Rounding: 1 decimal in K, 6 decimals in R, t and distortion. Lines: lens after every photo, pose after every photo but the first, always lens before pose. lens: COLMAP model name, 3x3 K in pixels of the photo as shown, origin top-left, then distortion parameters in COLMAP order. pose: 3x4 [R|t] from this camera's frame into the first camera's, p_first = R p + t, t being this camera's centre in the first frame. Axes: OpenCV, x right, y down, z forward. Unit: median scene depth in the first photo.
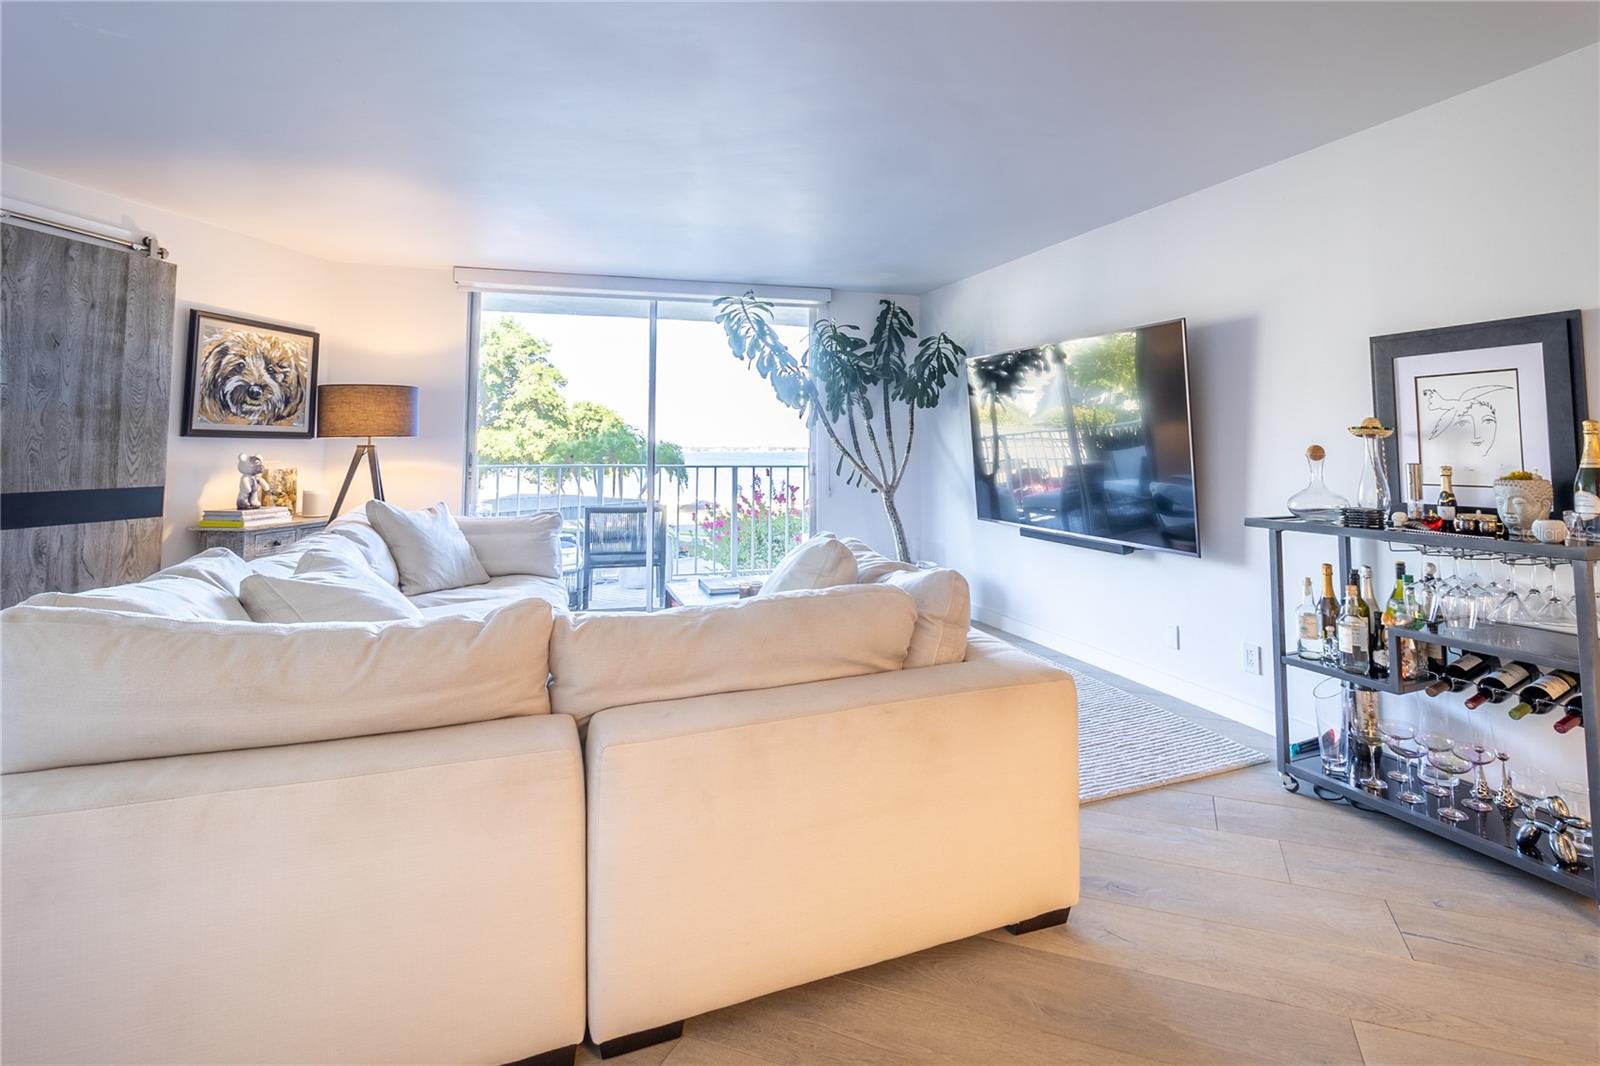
lens RADIAL K [[730.8, 0, 838.9], [0, 730.8, 405.1], [0, 0, 1]] dist [-0.000211, 0.000015]
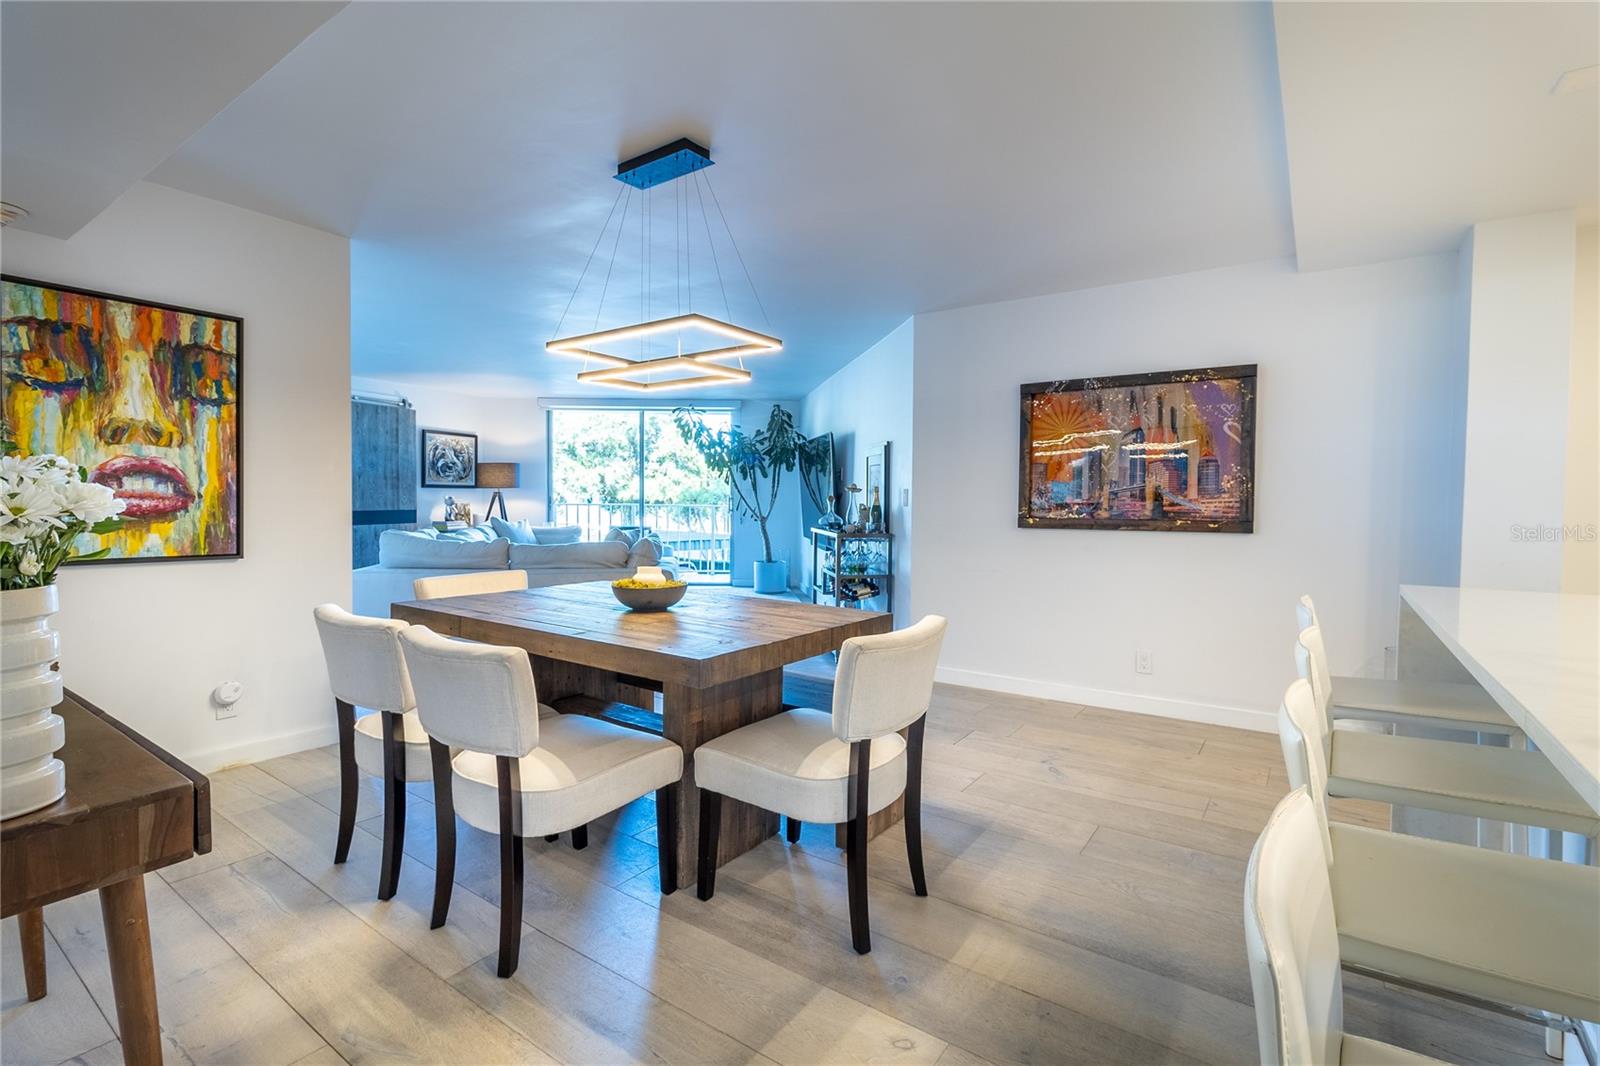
lens RADIAL K [[730.8, 0, 802.6], [0, 730.8, 522.4], [0, 0, 1]] dist [-0.000211, 0.000015]
pose [[0.965900, 0.017945, -0.258292, 0.694886], [0.007015, 0.995416, 0.095387, -0.049040], [0.258820, -0.093946, 0.961346, -0.740384]]
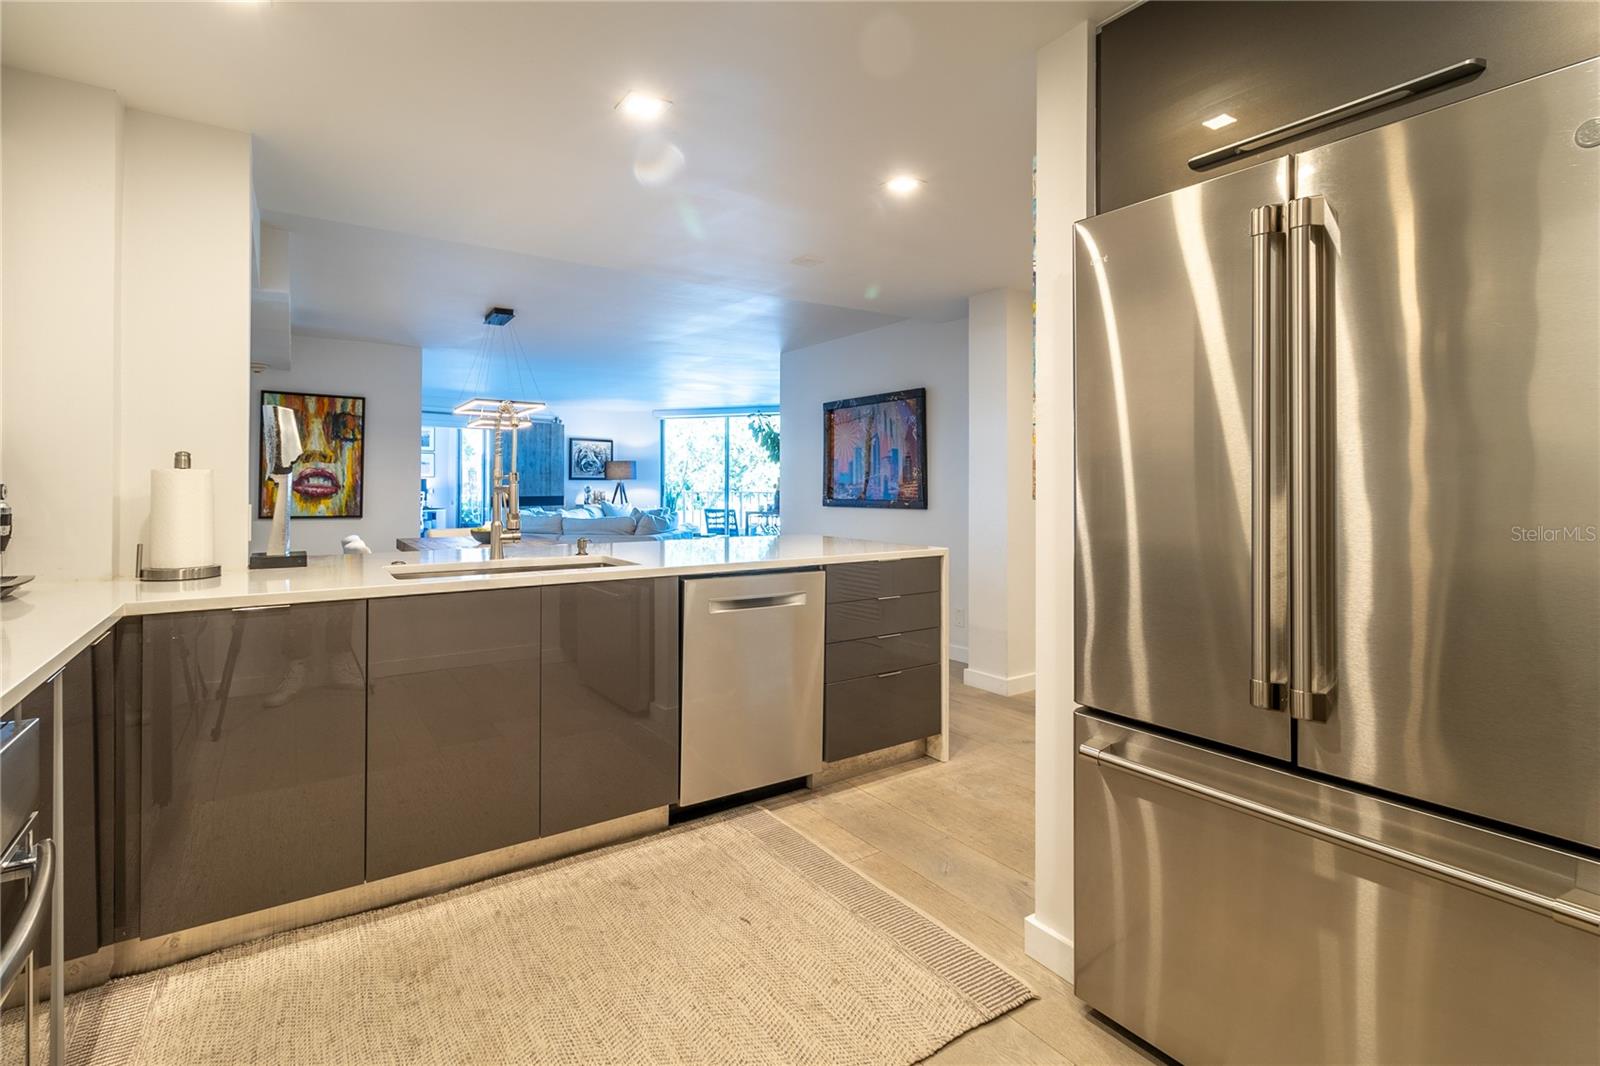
lens RADIAL K [[772.7, 0, 818.4], [0, 772.7, 481.2], [0, 0, 1]] dist [0.002039, 0.000264]
pose [[0.810850, 0.000161, -0.585253, 1.637381], [0.034236, 0.998274, 0.047707, -0.062747], [0.584251, -0.058720, 0.809446, -0.900180]]
